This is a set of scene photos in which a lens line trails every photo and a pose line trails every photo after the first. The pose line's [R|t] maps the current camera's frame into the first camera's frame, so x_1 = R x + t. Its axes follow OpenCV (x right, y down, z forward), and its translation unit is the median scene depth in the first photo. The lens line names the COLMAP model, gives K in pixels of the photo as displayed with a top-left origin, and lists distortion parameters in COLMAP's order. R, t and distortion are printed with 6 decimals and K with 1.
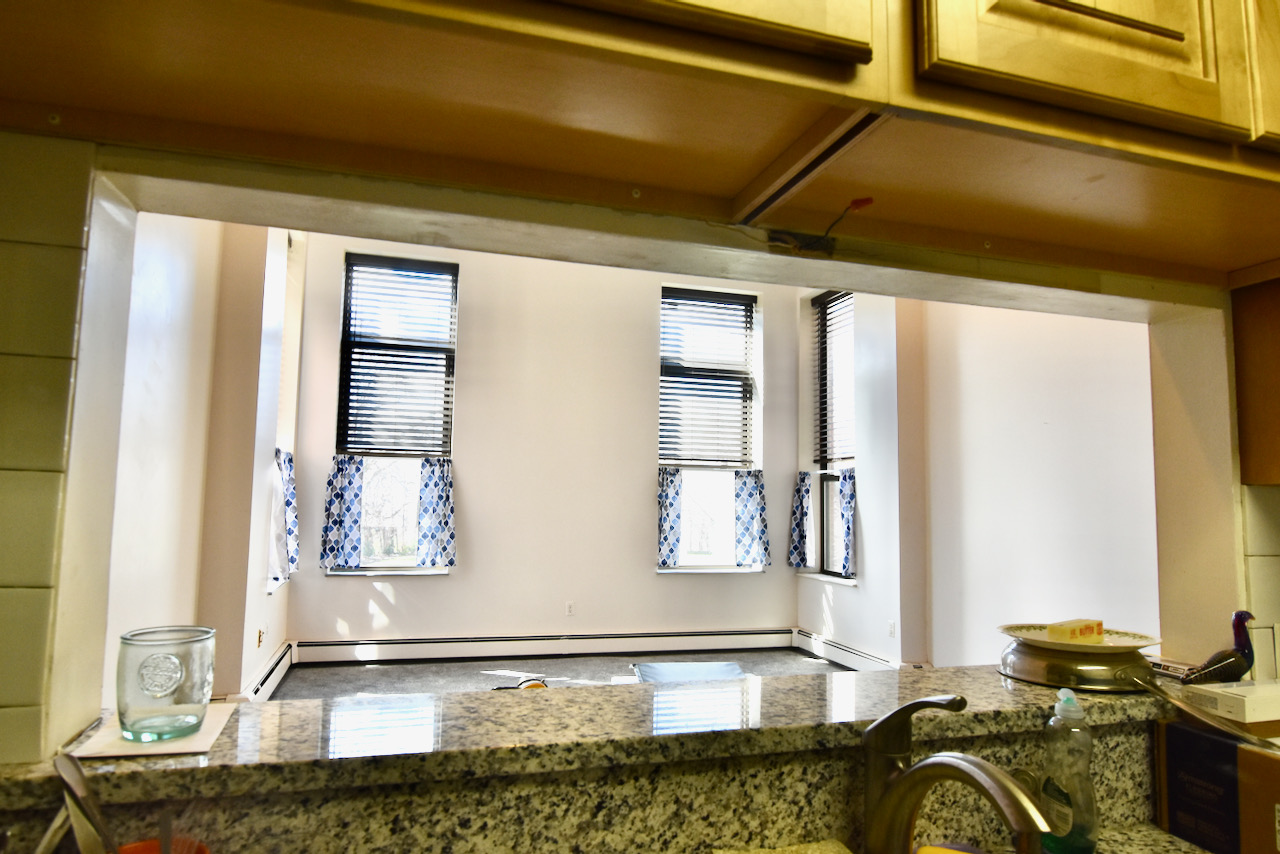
lens RADIAL K [[745.0, 0, 634.0], [0, 745.0, 434.4], [0, 0, 1]] dist [-0.002282, -0.012278]
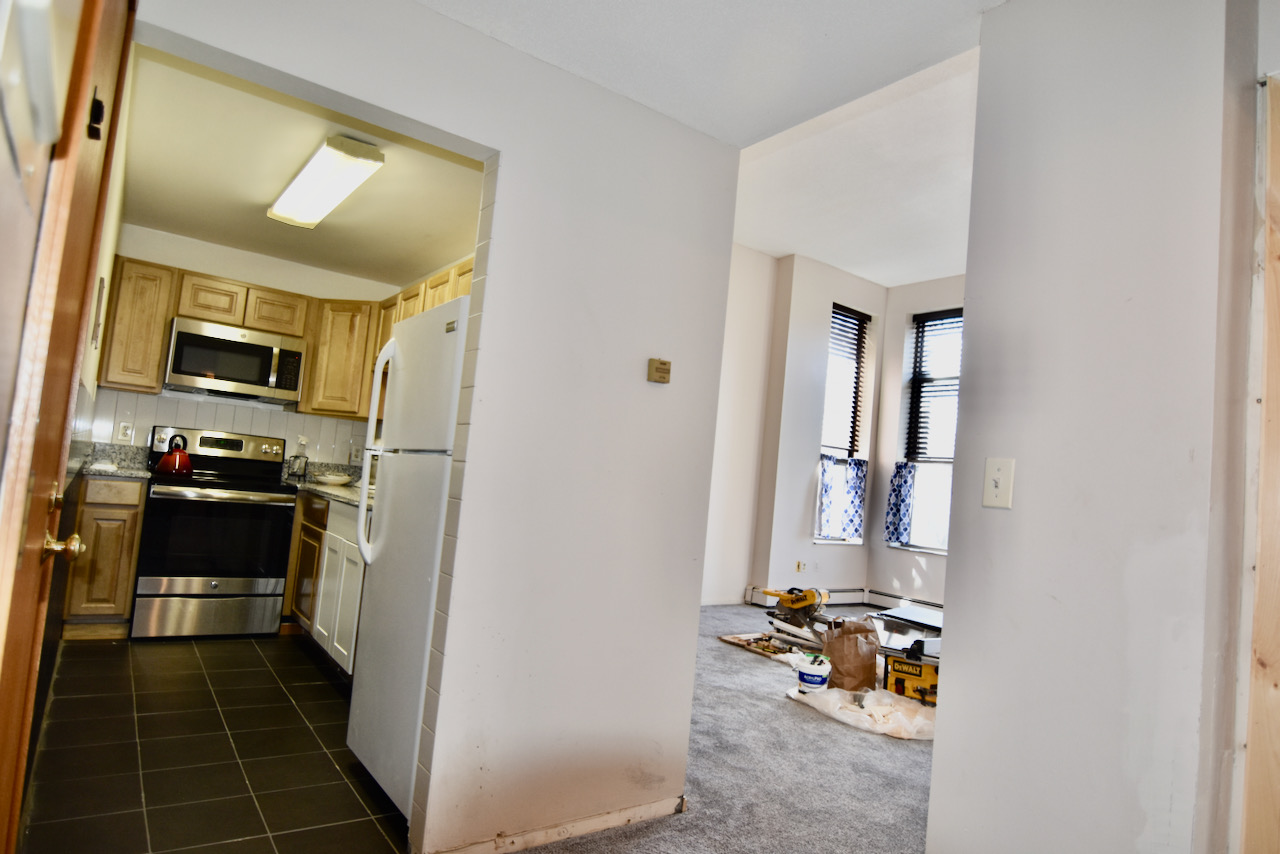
lens RADIAL K [[745.0, 0, 634.1], [0, 745.0, 436.2], [0, 0, 1]] dist [-0.002282, -0.012278]
pose [[0.326223, -0.048126, -0.944067, 0.766934], [-0.005425, 0.998591, -0.052781, 0.056632], [0.945277, 0.022340, 0.325503, 0.076741]]
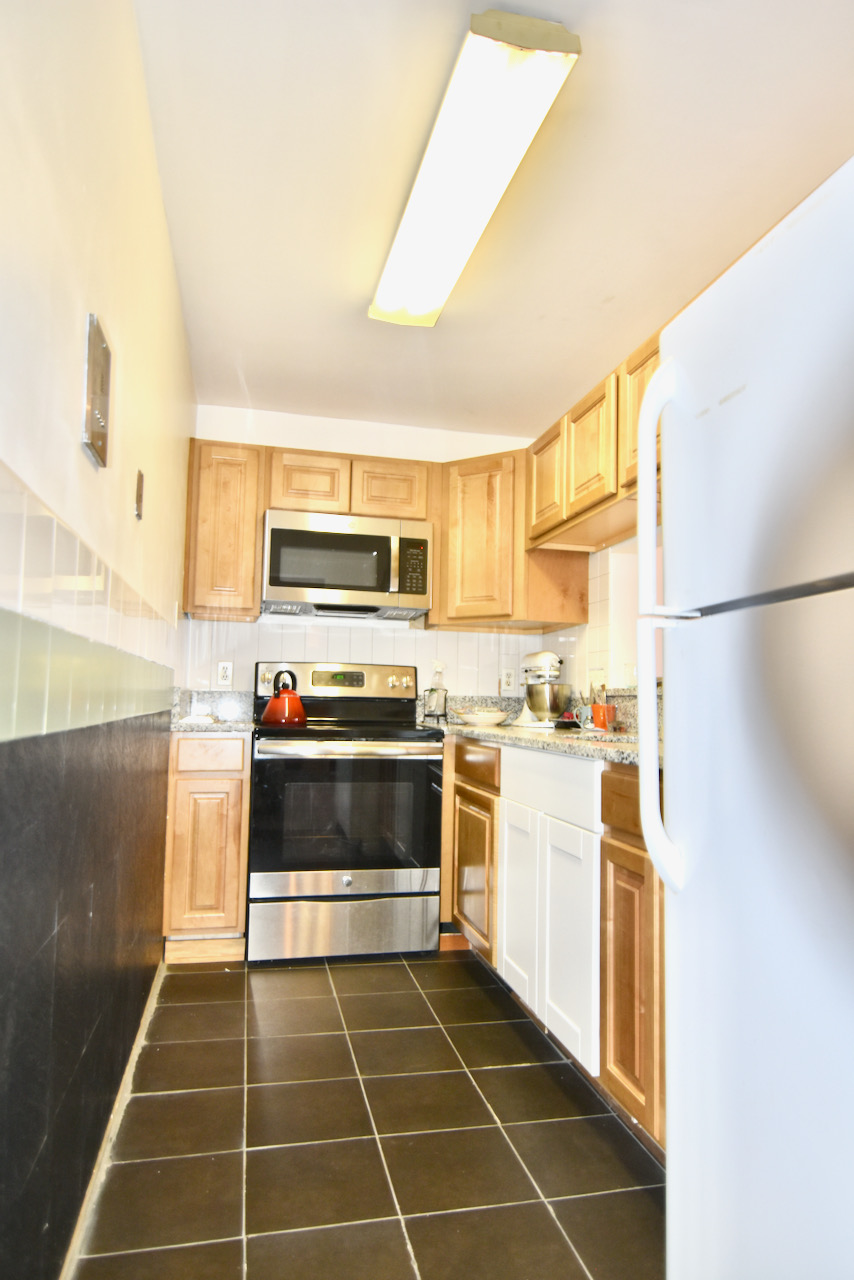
lens RADIAL K [[745.0, 0, 429.3], [0, 745.0, 658.3], [0, 0, 1]] dist [-0.002282, -0.012278]
pose [[-0.053635, -0.088391, -0.994641, 0.448373], [0.069835, 0.993304, -0.092038, 0.067397], [0.996116, -0.074398, -0.047103, 0.018258]]
